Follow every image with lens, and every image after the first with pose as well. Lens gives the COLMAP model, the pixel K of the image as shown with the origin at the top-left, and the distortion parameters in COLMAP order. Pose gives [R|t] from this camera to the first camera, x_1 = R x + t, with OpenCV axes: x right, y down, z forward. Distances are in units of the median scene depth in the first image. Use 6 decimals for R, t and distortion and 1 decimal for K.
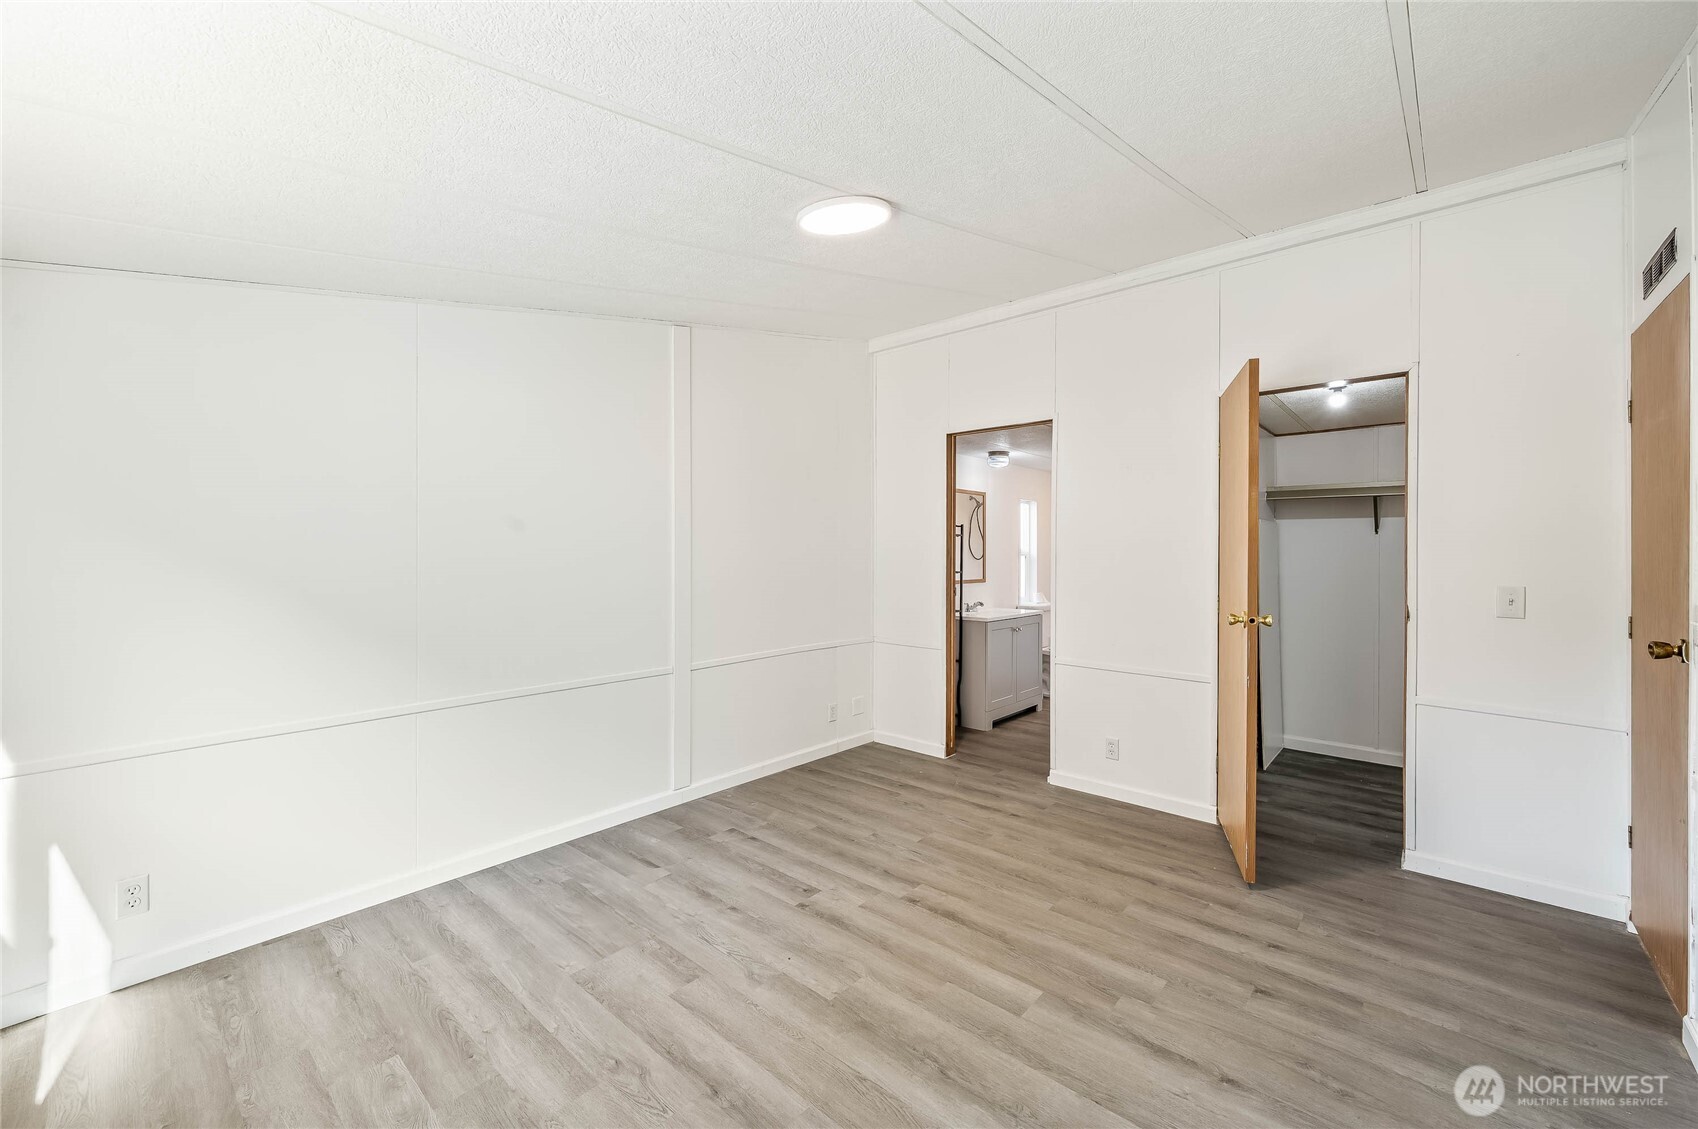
lens RADIAL K [[680.6, 0, 847.6], [0, 680.6, 553.8], [0, 0, 1]] dist [-0.001146, 0.000287]
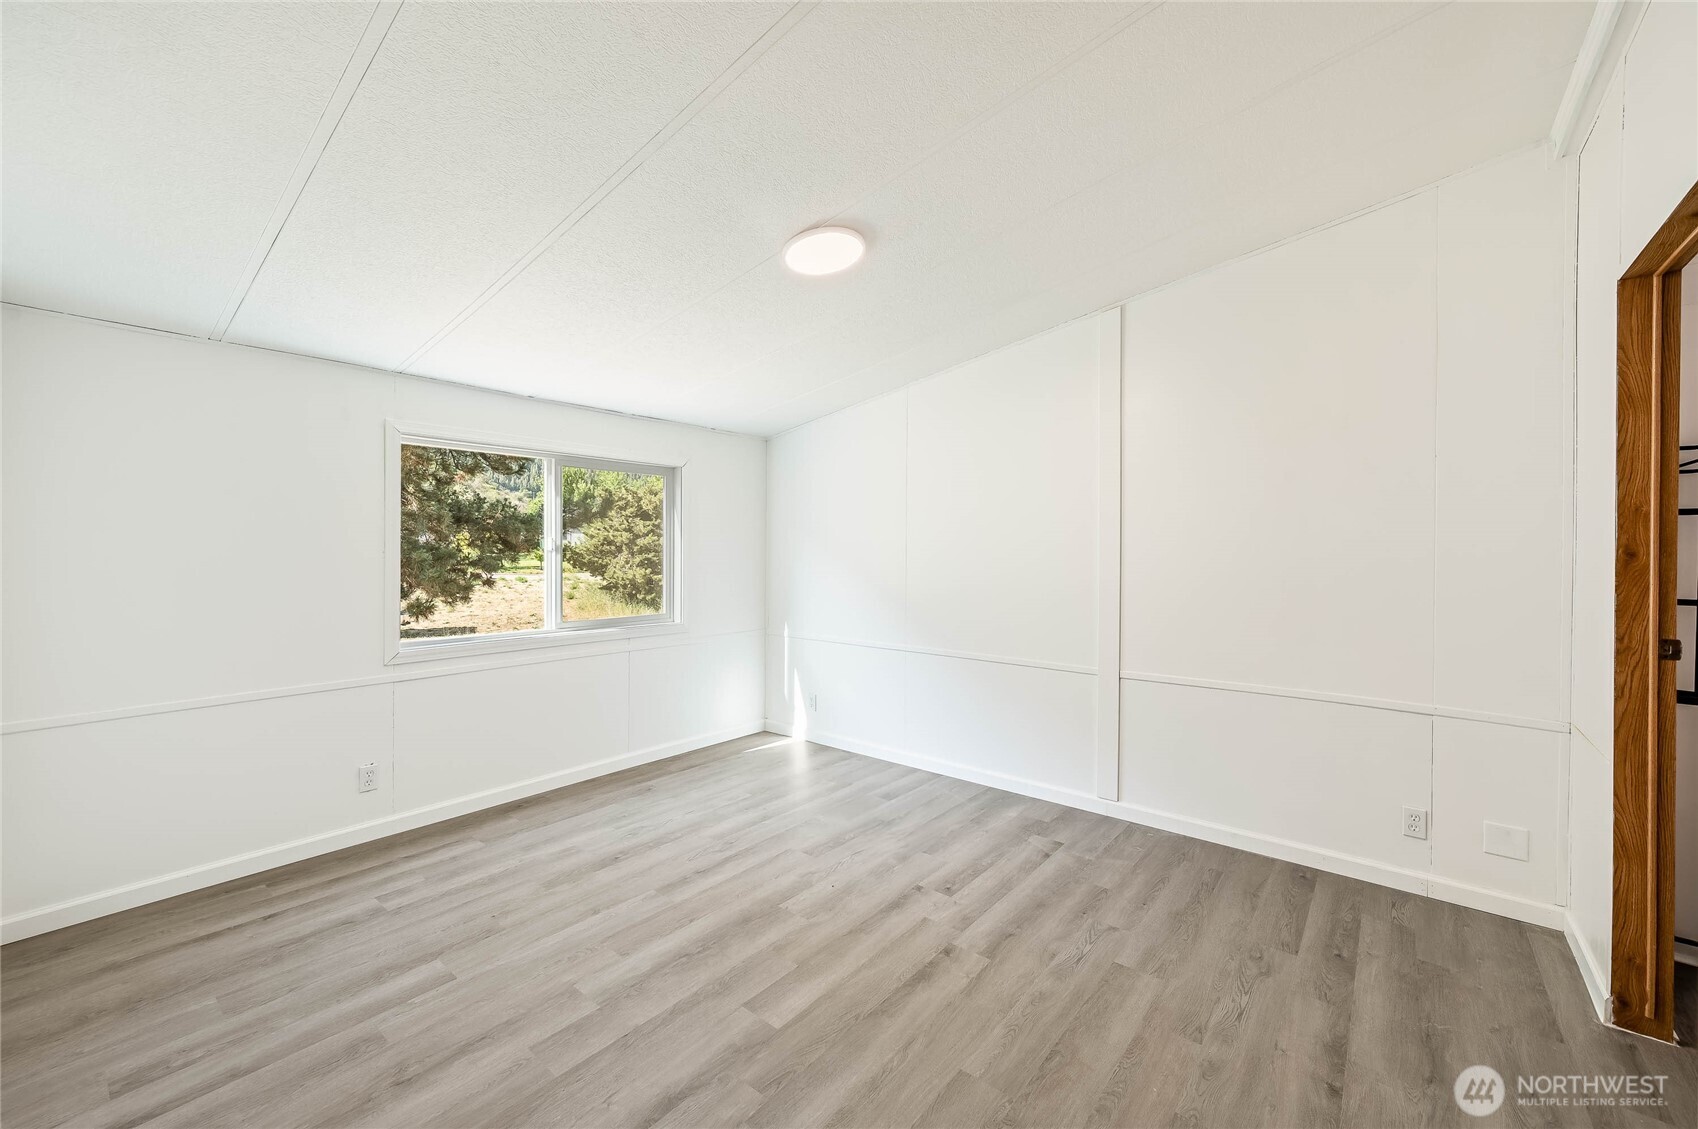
lens RADIAL K [[680.6, 0, 849.4], [0, 680.6, 556.3], [0, 0, 1]] dist [-0.001146, 0.000287]
pose [[0.044904, 0.016268, -0.998859, 0.858092], [-0.013403, 0.999787, 0.015680, -0.003885], [0.998901, 0.012683, 0.045112, 0.752696]]
